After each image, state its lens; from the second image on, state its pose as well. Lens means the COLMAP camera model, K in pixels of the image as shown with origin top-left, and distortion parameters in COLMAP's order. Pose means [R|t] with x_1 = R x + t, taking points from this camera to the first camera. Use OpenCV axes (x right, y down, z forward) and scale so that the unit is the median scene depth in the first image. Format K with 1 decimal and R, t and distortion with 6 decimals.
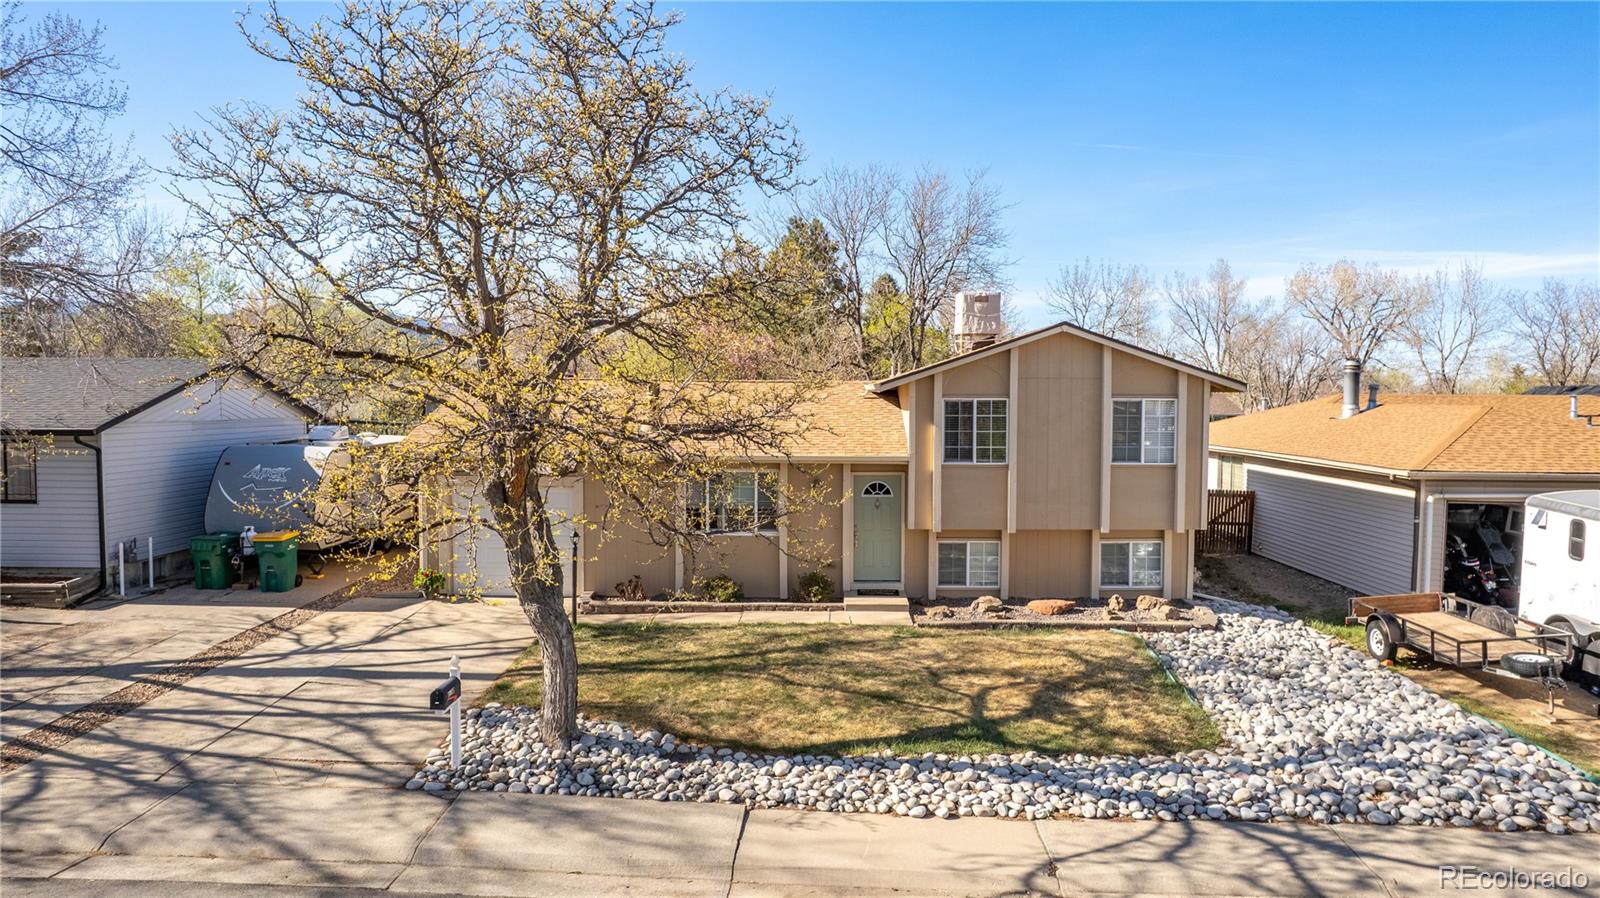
lens RADIAL K [[1041.3, 0, 811.4], [0, 1041.3, 441.5], [0, 0, 1]] dist [-0.075863, 0.071029]
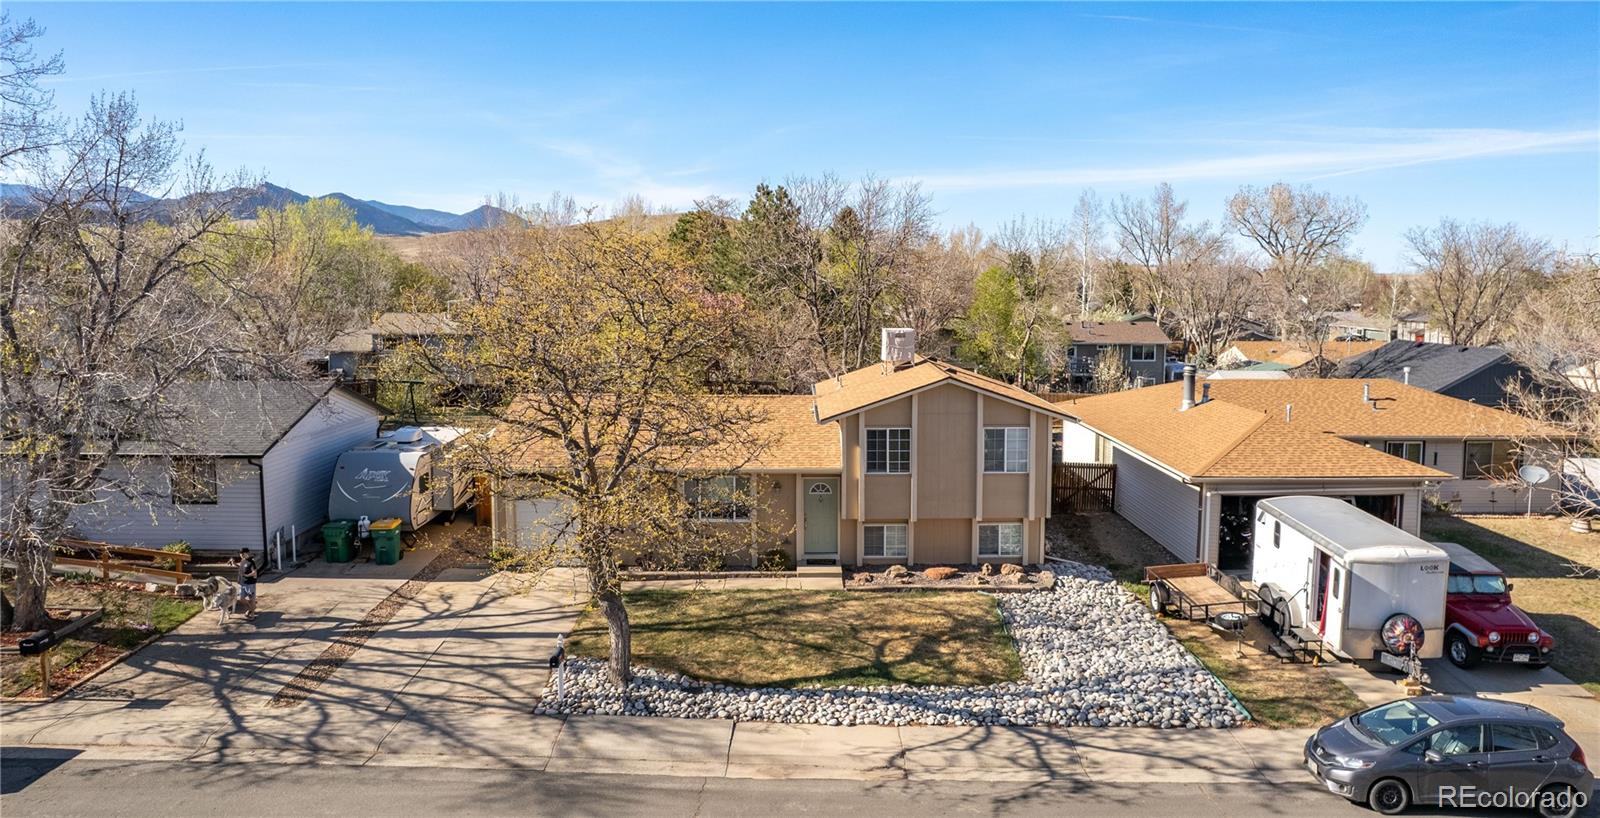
lens RADIAL K [[1017.7, 0, 802.8], [0, 1017.7, 372.4], [0, 0, 1]] dist [-0.038803, -0.007026]
pose [[0.999755, -0.008165, 0.020591, 0.016184], [0.007497, 0.999450, 0.032316, -0.213335], [-0.020844, -0.032154, 0.999266, -0.510885]]
